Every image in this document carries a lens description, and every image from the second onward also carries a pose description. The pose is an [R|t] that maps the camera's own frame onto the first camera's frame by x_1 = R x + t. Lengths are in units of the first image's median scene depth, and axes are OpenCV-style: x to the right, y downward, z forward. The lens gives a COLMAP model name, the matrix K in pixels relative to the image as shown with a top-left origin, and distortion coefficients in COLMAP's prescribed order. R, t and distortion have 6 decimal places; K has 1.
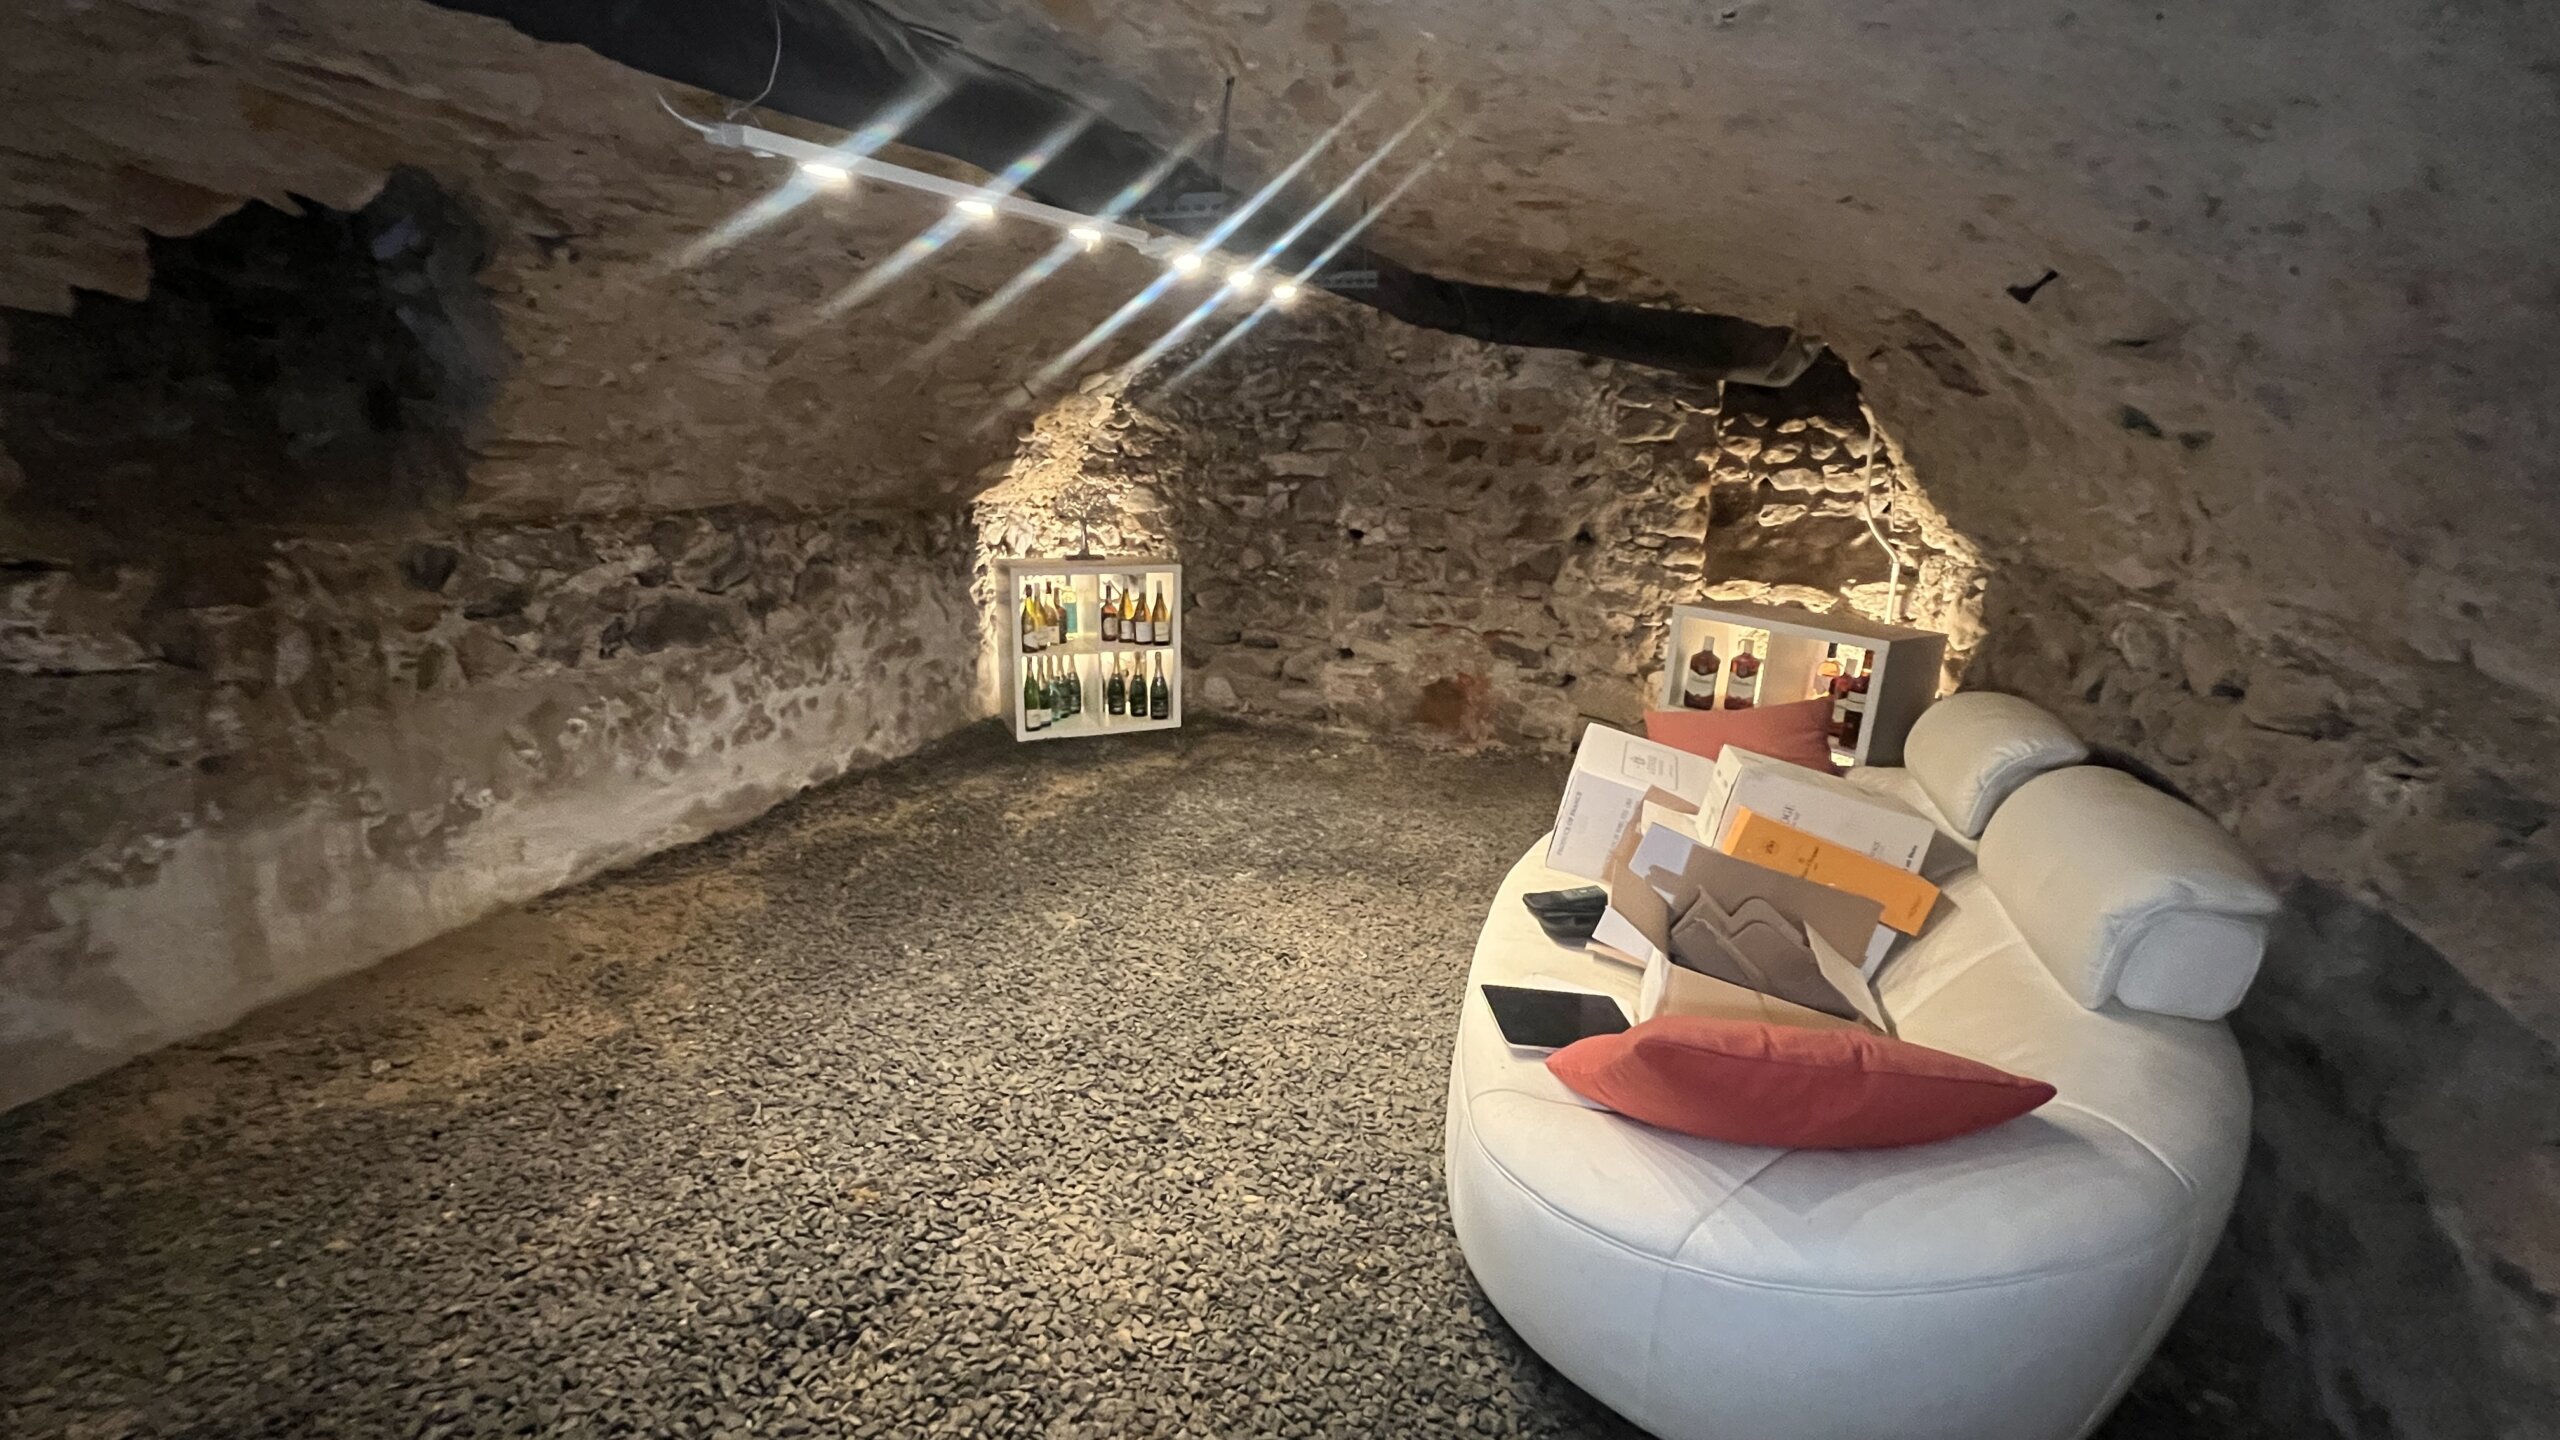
lens RADIAL K [[1030.5, 0, 1276.8], [0, 1030.5, 722.0], [0, 0, 1]] dist [-0.003207, -0.000442]
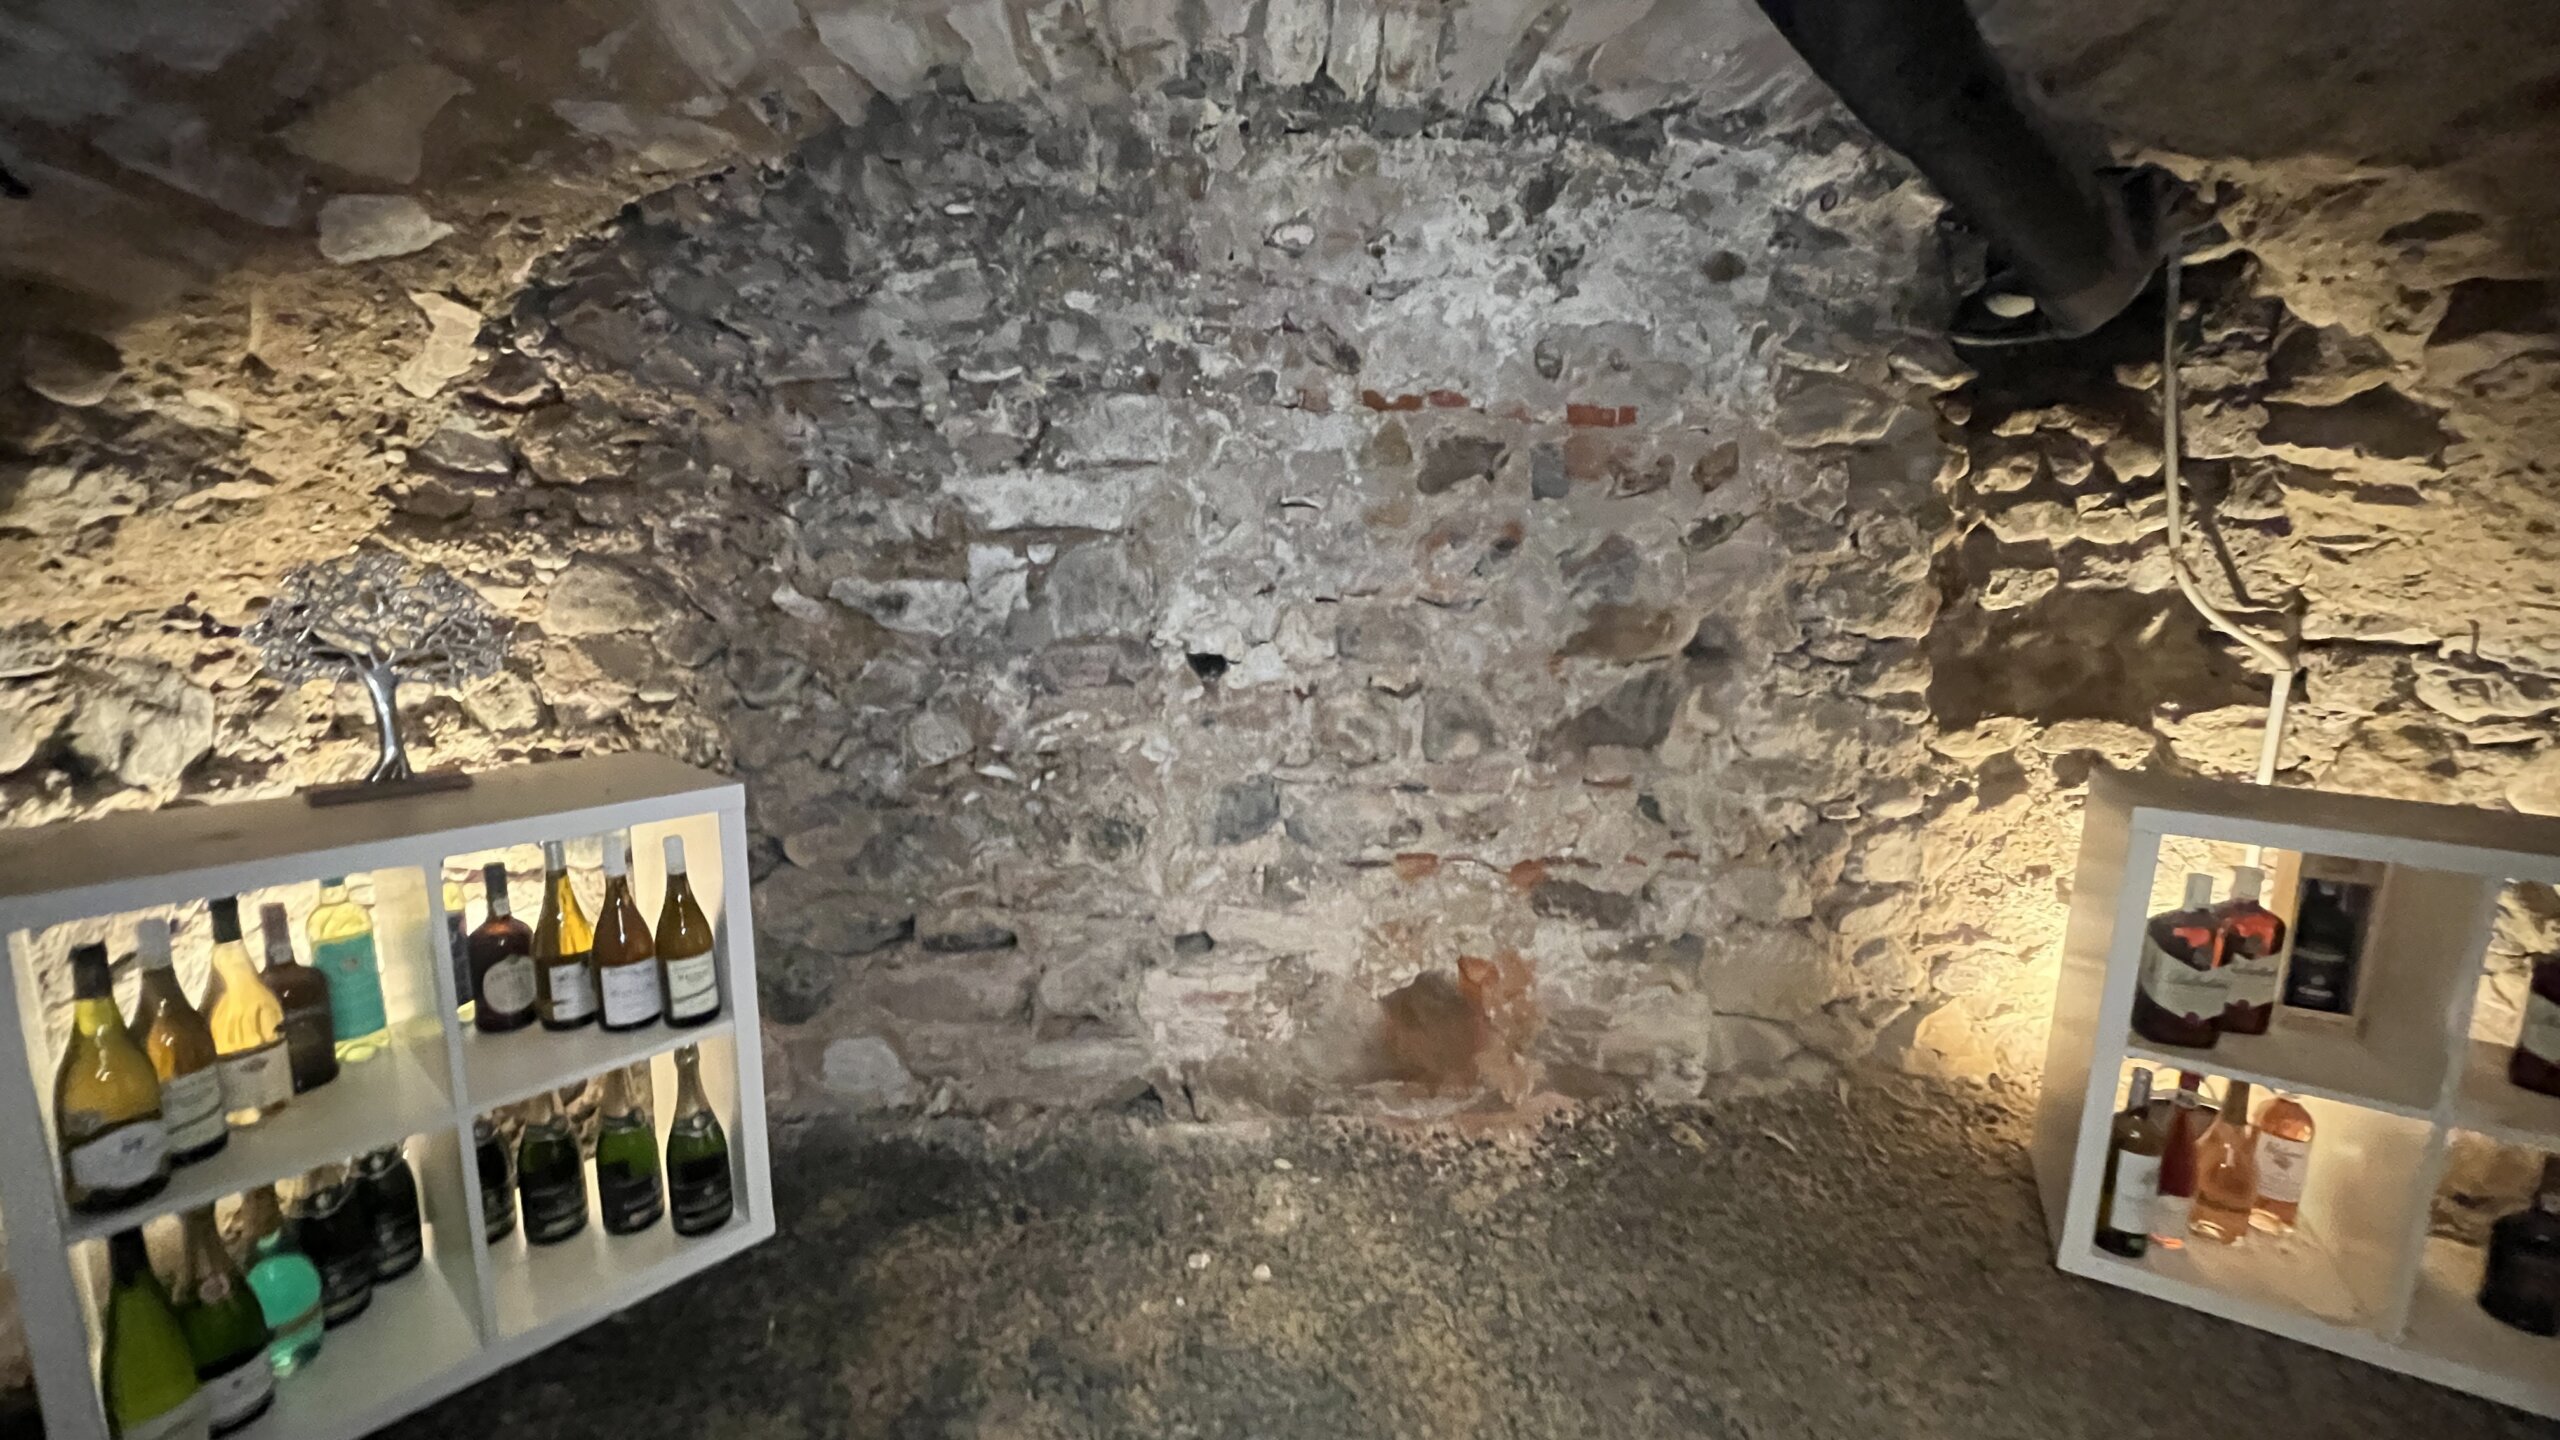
lens RADIAL K [[1030.5, 0, 1274.8], [0, 1030.5, 715.4], [0, 0, 1]] dist [-0.003207, -0.000442]
pose [[0.905635, -0.078856, 0.416663, -0.076585], [0.116912, 0.990908, -0.066579, -0.136627], [-0.407624, 0.109009, 0.906620, 0.640513]]
